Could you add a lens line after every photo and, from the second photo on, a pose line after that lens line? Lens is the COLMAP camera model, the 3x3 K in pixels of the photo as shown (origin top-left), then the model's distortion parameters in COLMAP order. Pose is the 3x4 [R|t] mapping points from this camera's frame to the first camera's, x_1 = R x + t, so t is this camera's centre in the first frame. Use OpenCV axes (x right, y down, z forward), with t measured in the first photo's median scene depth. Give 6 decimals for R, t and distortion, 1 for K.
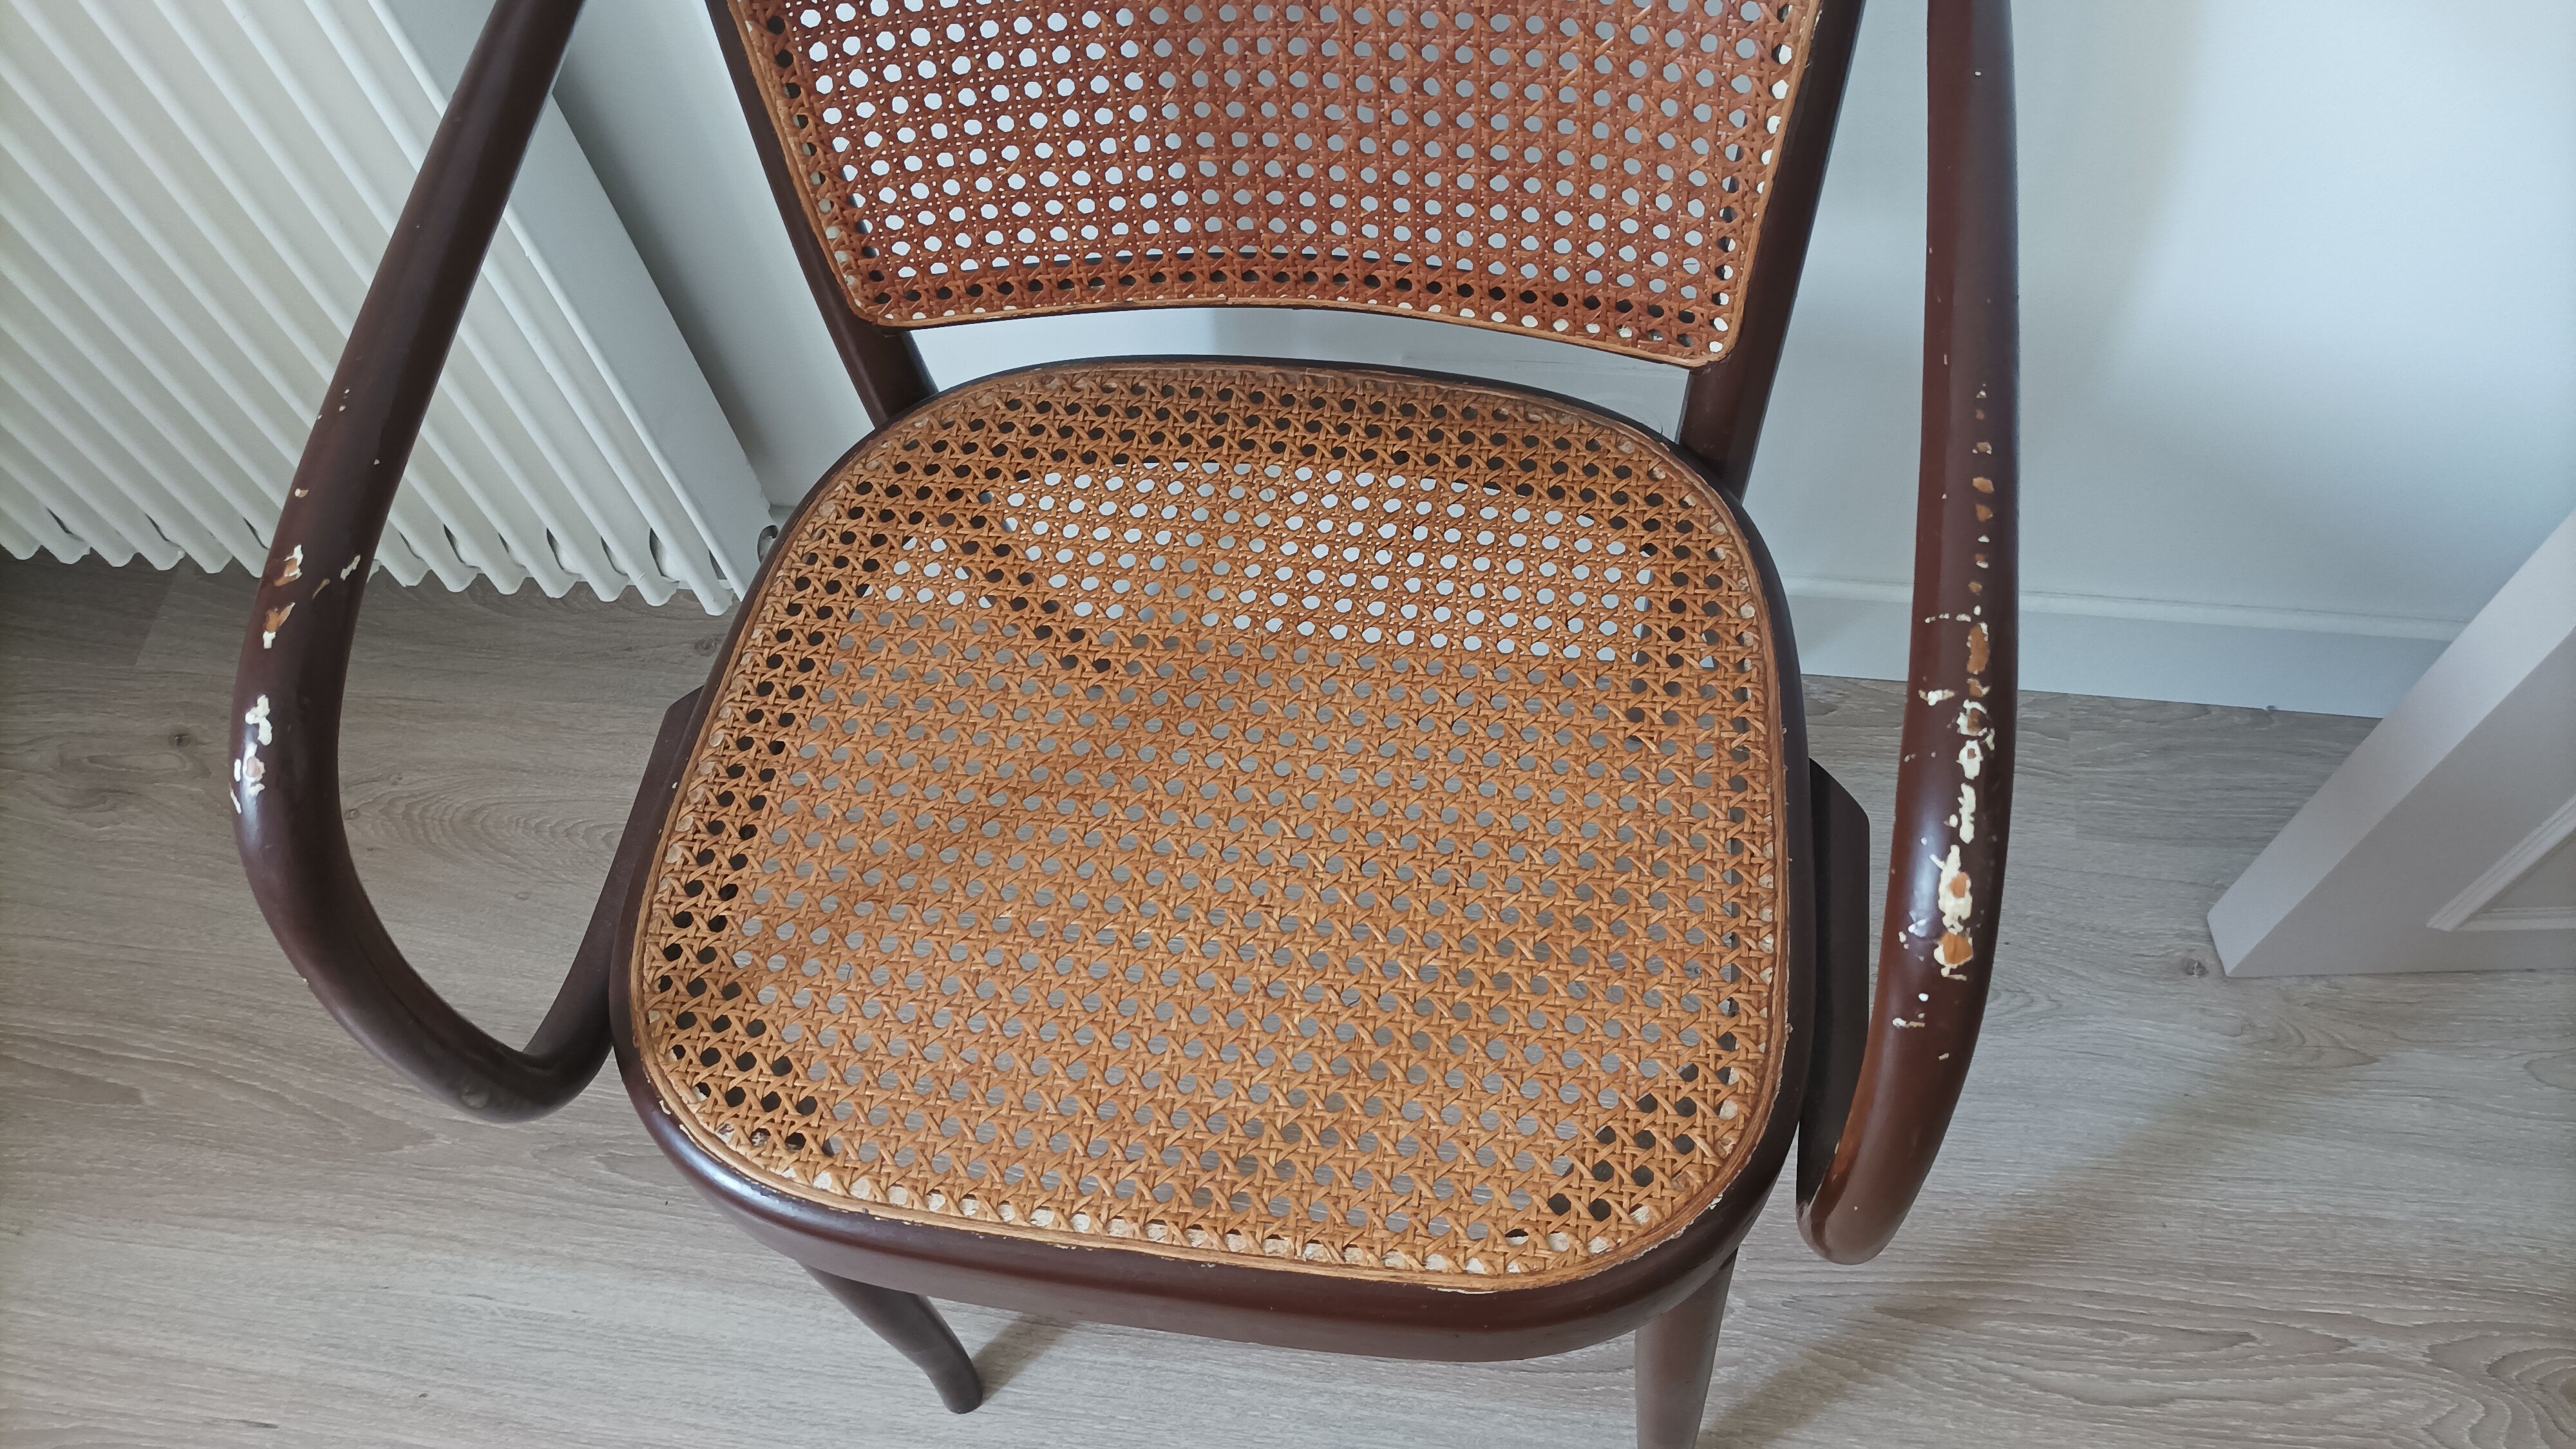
lens RADIAL K [[1932.5, 0, 1283.0], [0, 1932.5, 735.5], [0, 0, 1]] dist [0.034677, -0.041879]
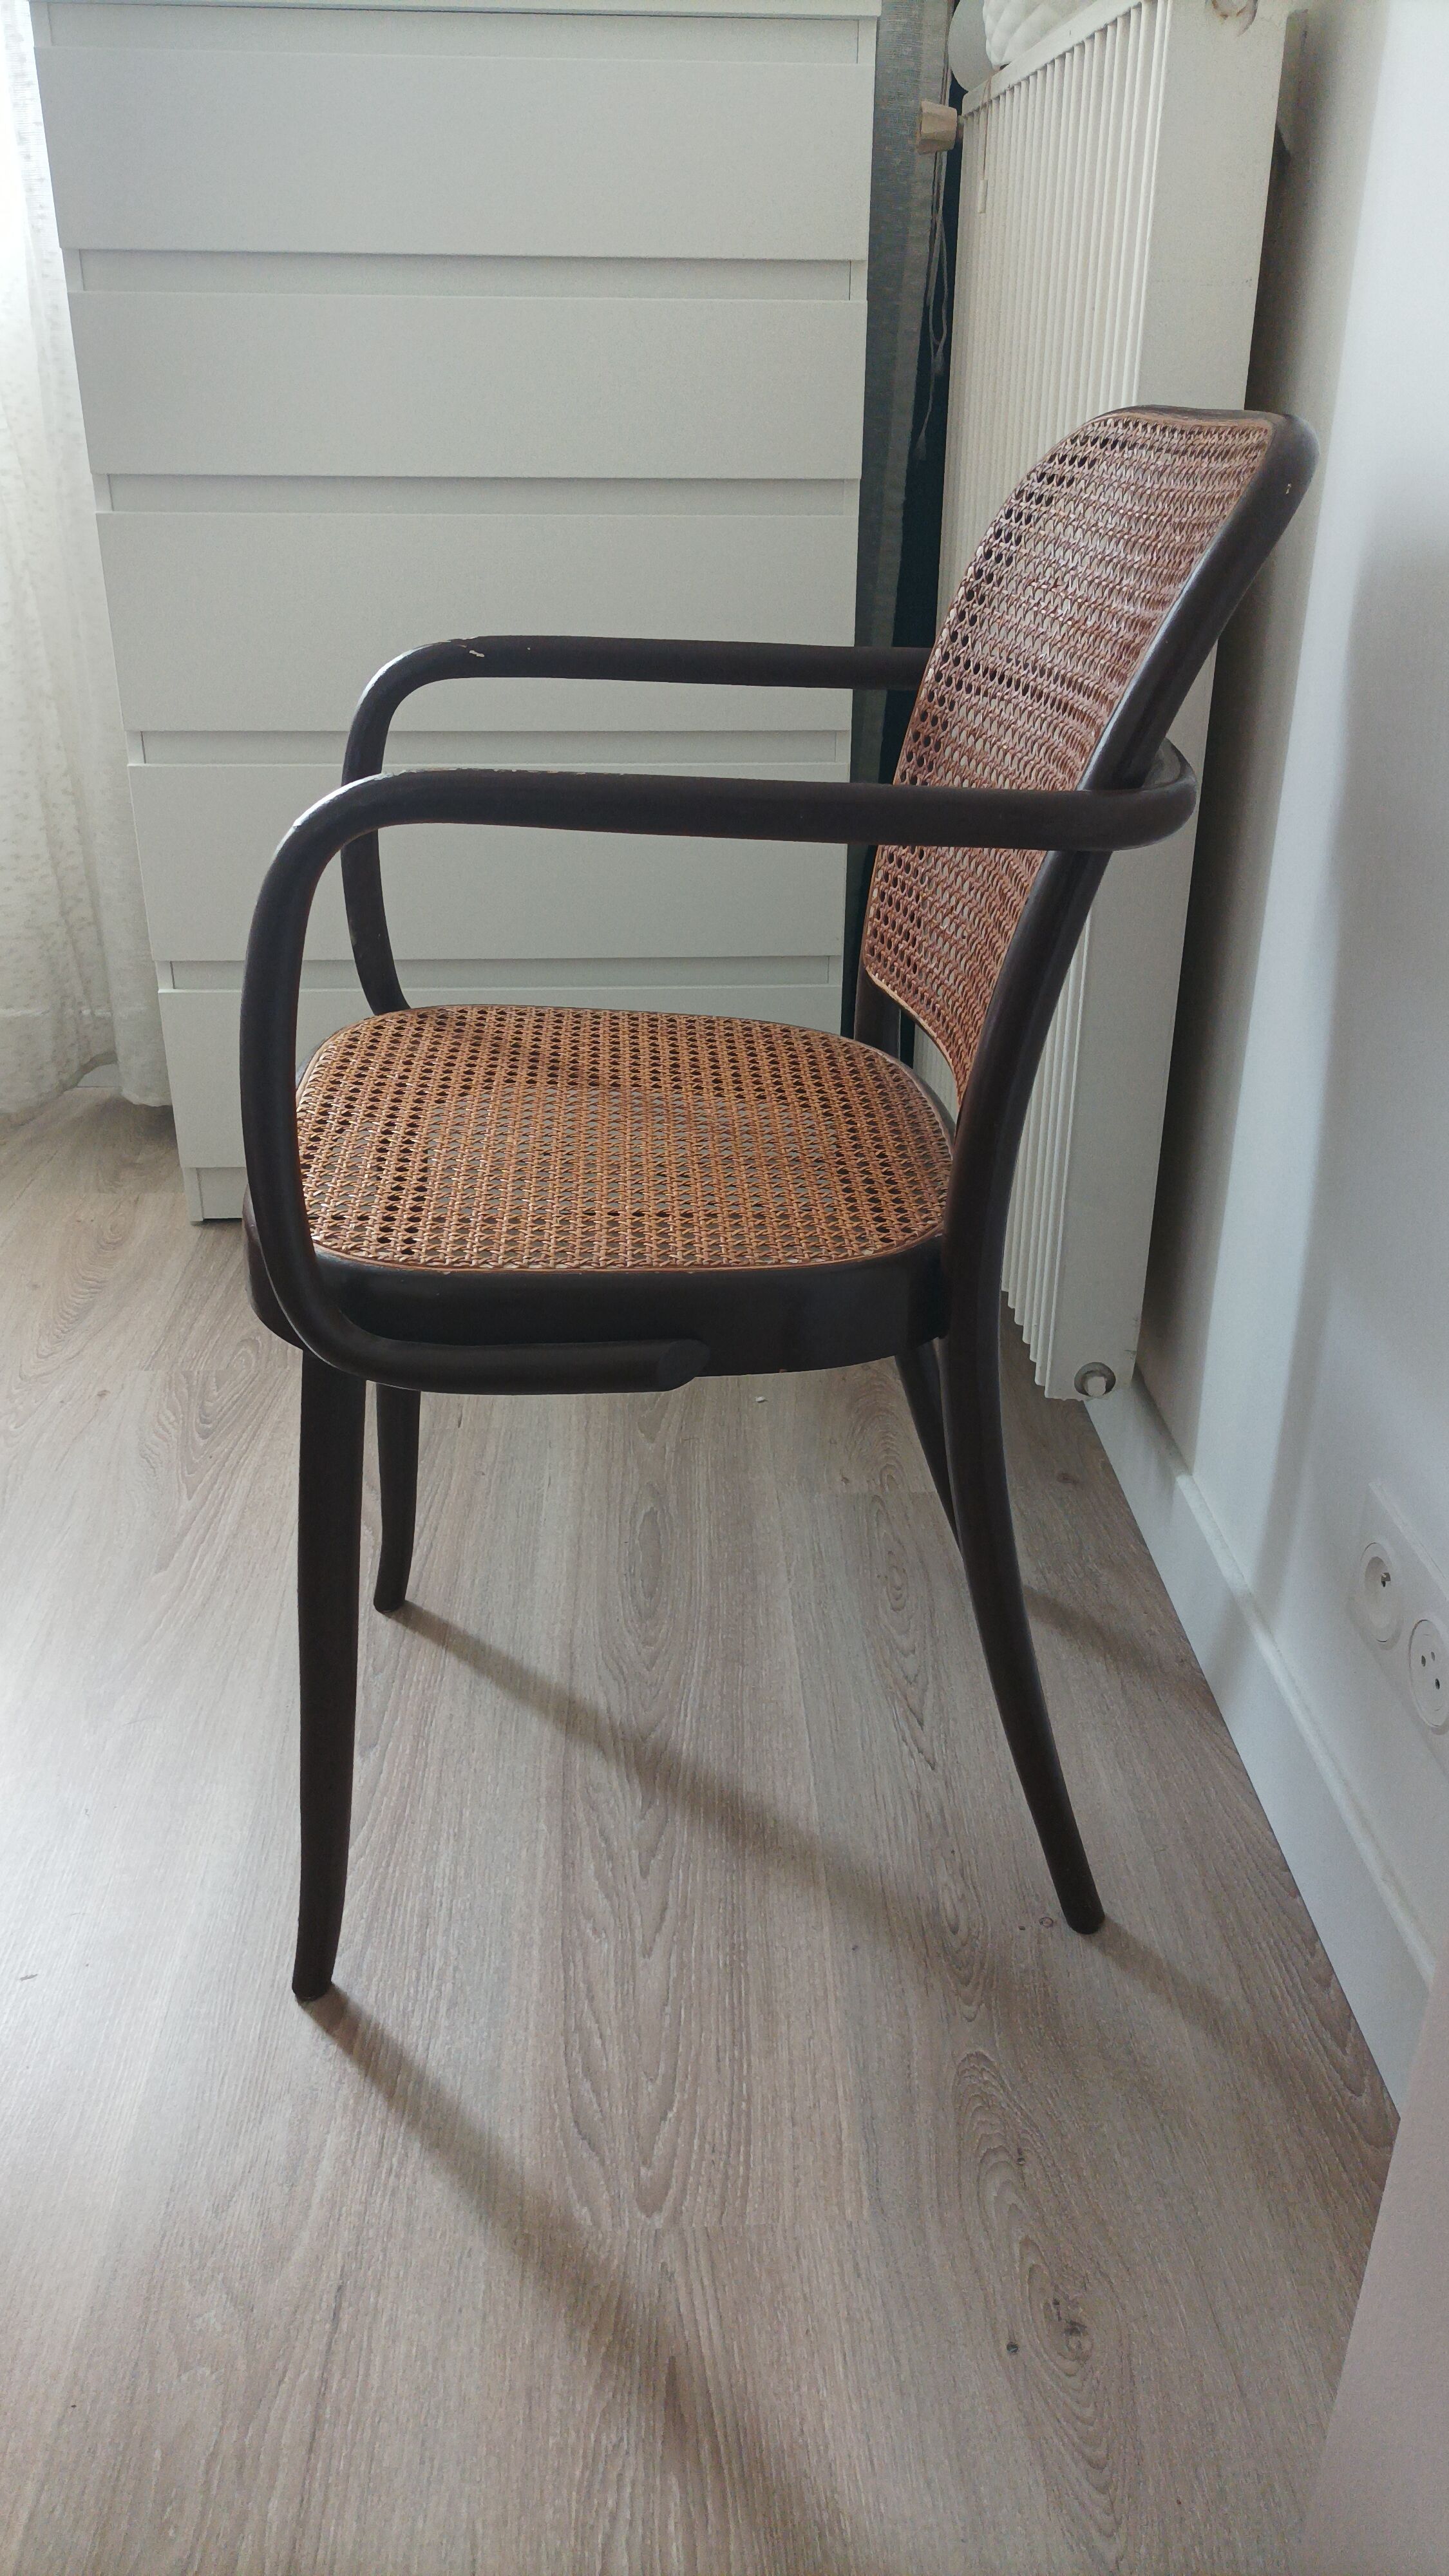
lens RADIAL K [[1932.5, 0, 701.7], [0, 1932.5, 1290.7], [0, 0, 1]] dist [0.034677, -0.041879]
pose [[0.168725, 0.502595, -0.847897, 1.147284], [-0.880454, 0.463558, 0.099573, -0.032496], [0.443095, 0.729734, 0.520726, 0.294604]]
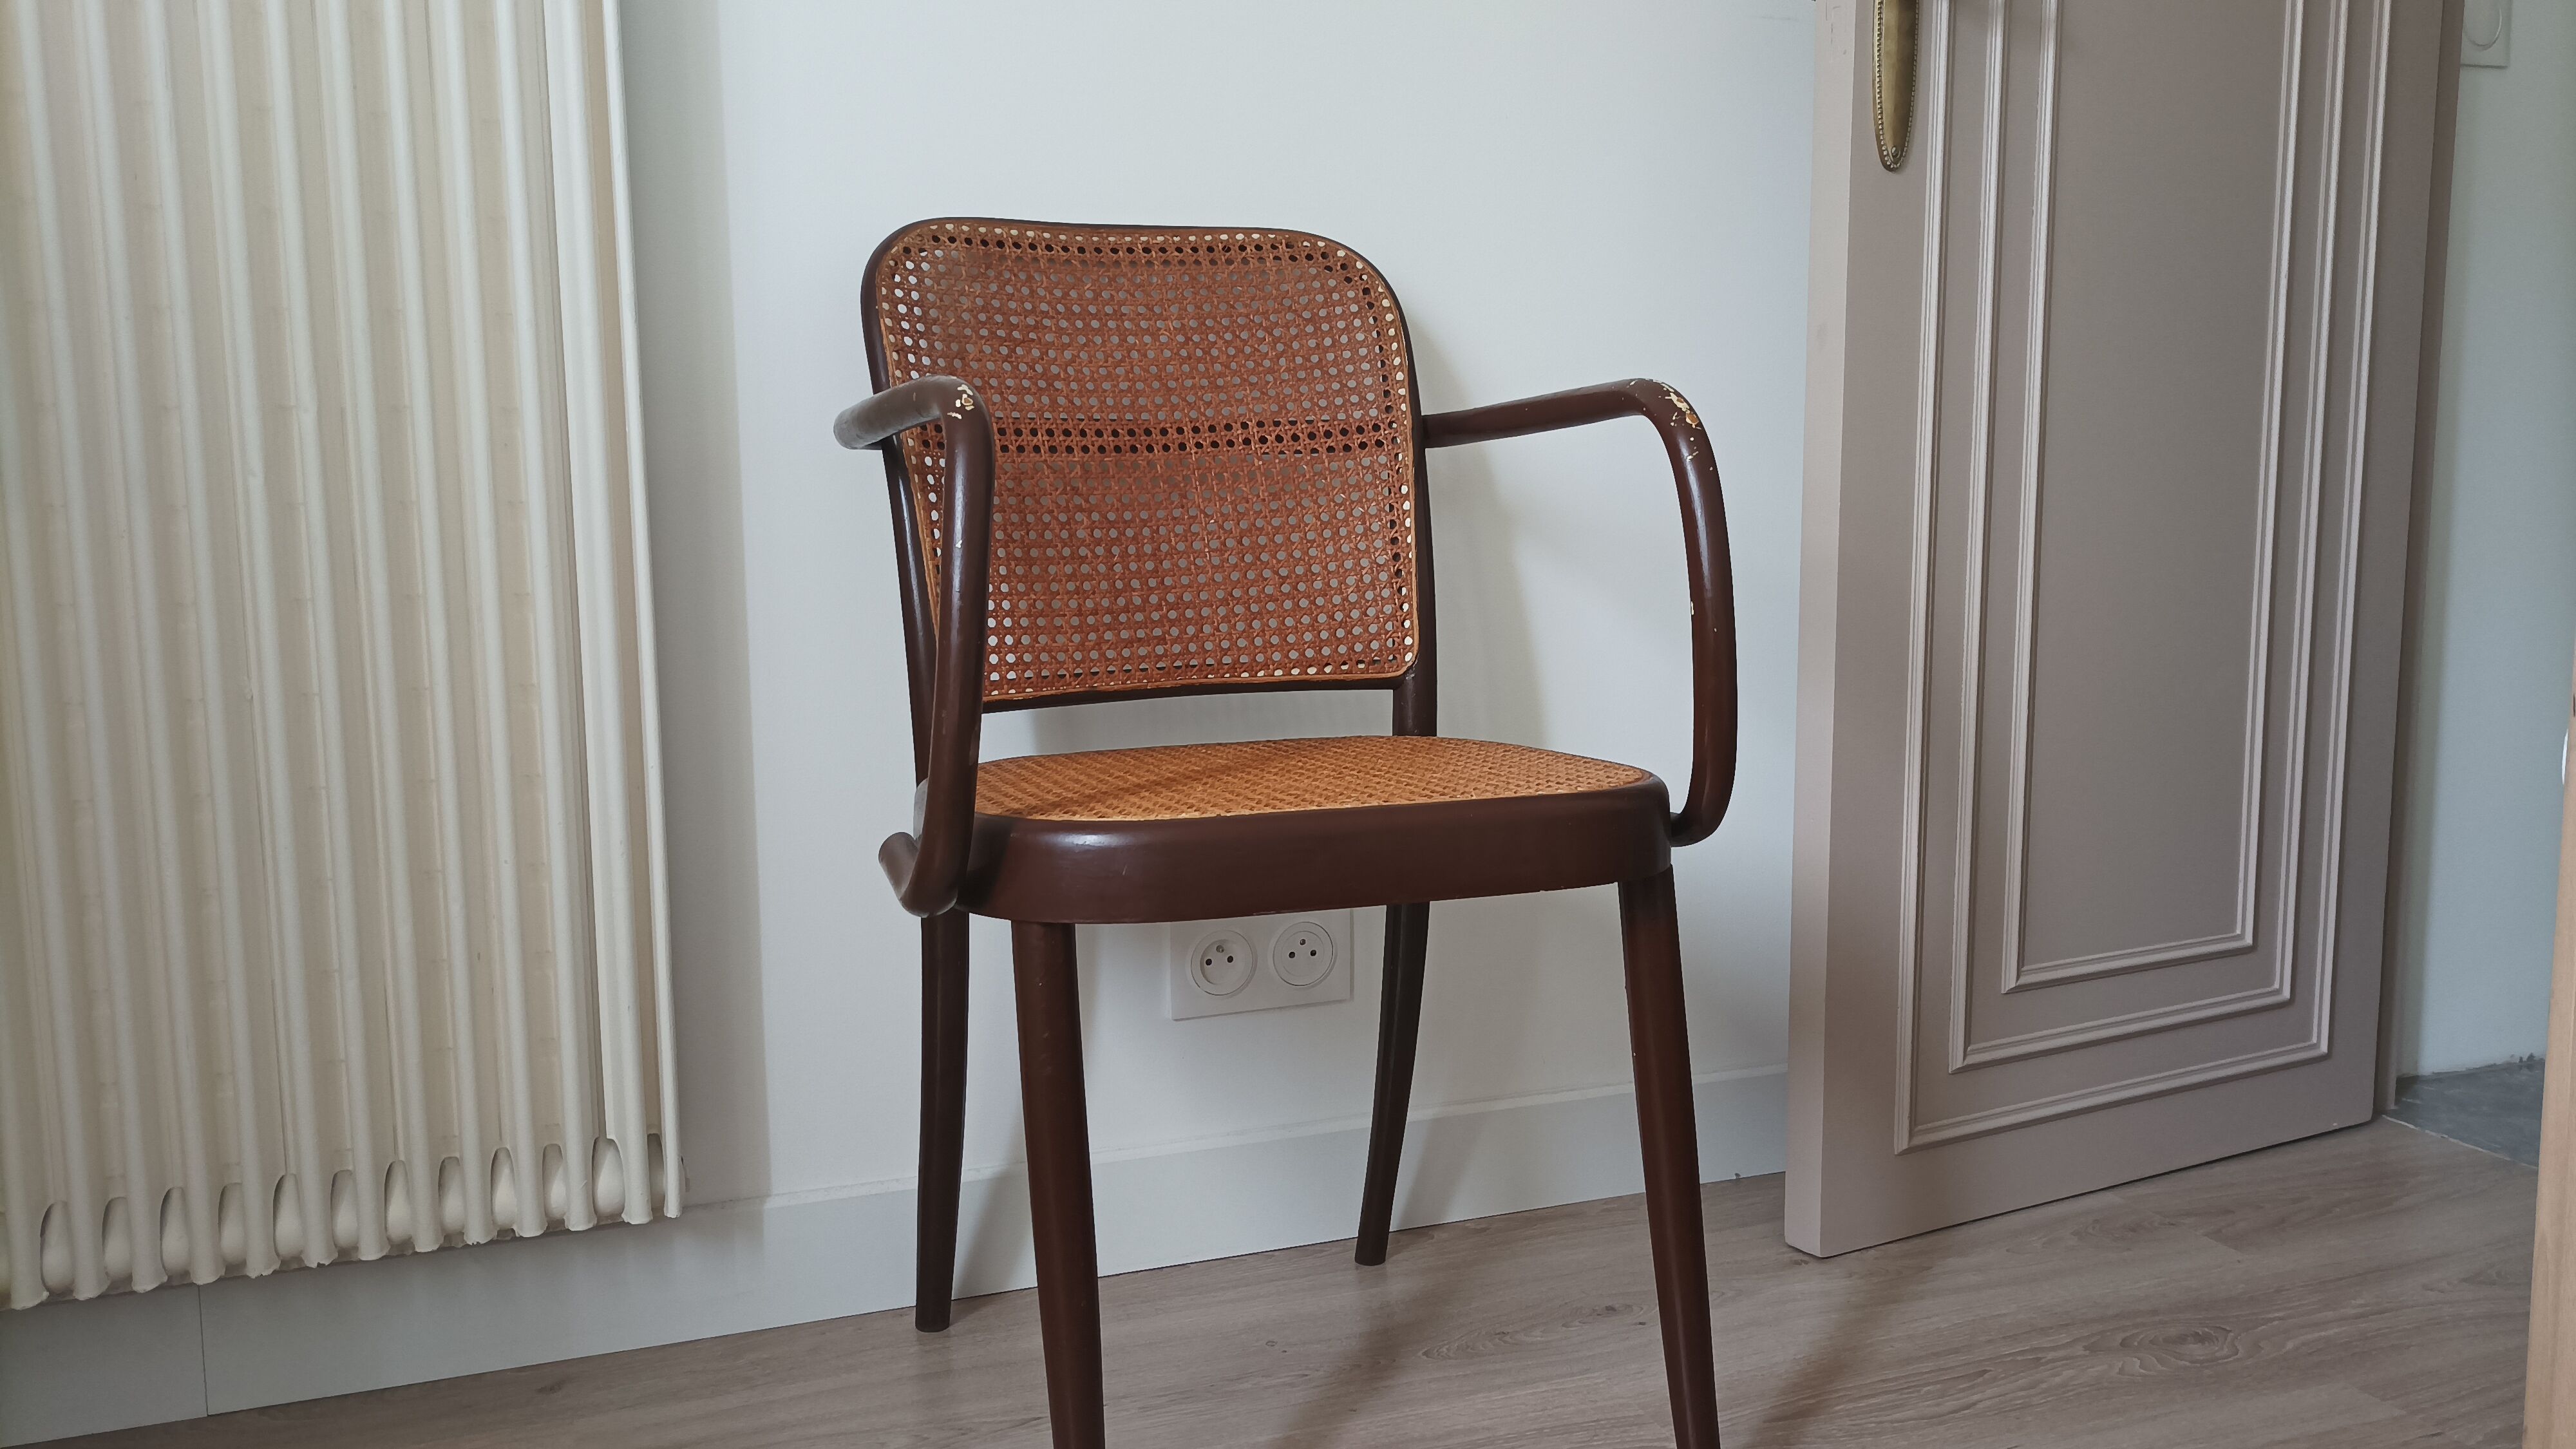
lens RADIAL K [[1932.5, 0, 1291.7], [0, 1932.5, 712.7], [0, 0, 1]] dist [0.034677, -0.041879]
pose [[0.879175, 0.012474, 0.476335, -0.794646], [0.390845, 0.552940, -0.735865, 1.198992], [-0.272564, 0.833128, 0.481256, 0.153161]]
